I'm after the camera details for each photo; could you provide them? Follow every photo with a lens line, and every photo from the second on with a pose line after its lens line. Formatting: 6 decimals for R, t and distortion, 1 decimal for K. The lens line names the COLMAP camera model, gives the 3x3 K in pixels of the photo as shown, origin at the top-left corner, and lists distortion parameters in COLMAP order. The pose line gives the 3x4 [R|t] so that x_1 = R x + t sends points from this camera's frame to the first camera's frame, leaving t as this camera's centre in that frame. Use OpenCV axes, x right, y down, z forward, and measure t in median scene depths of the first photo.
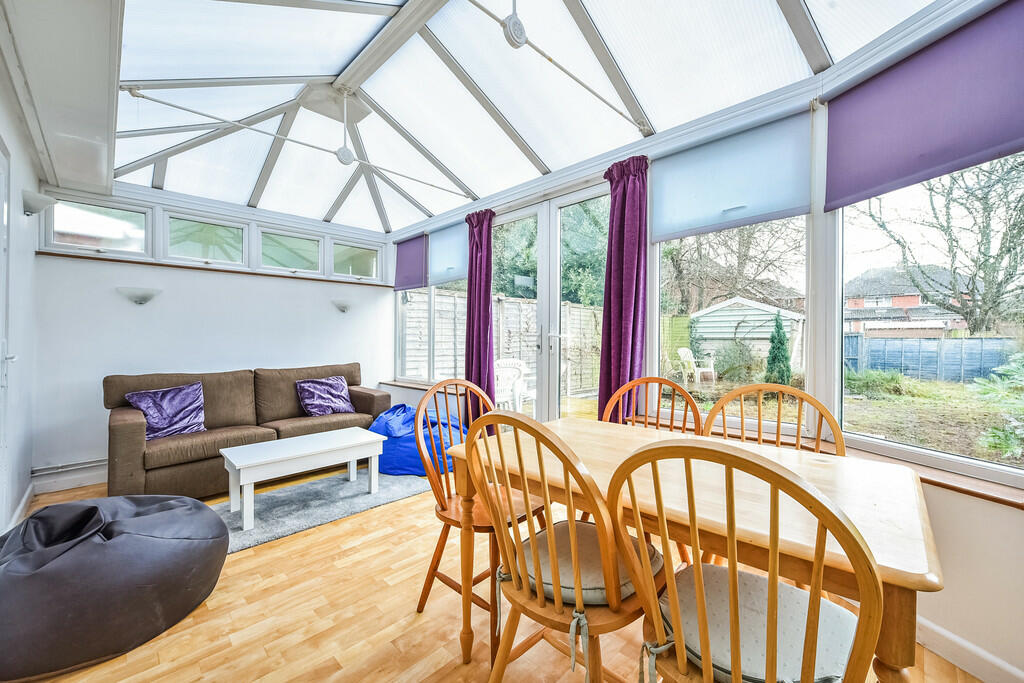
lens RADIAL K [[404.8, 0, 536.6], [0, 404.8, 343.9], [0, 0, 1]] dist [-0.000167, -0.000098]
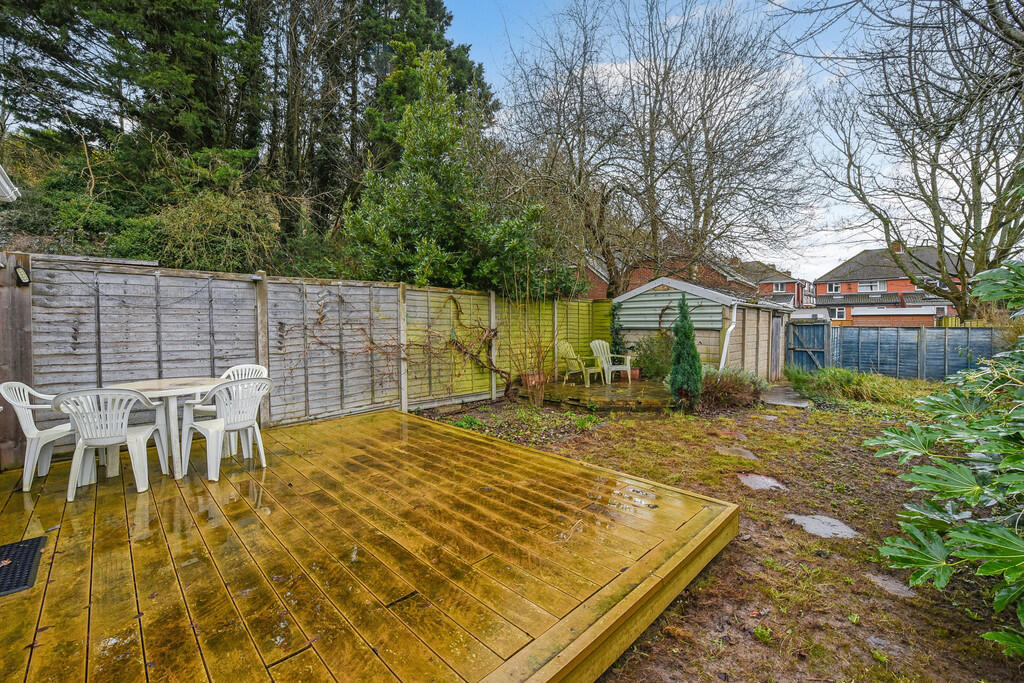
lens RADIAL K [[416.0, 0, 513.4], [0, 416.0, 336.7], [0, 0, 1]] dist [-0.023824, 0.000116]
pose [[0.999501, 0.001407, -0.031551, 0.169669], [-0.000884, 0.999862, 0.016565, -0.008611], [0.031570, -0.016529, 0.999365, 0.121066]]
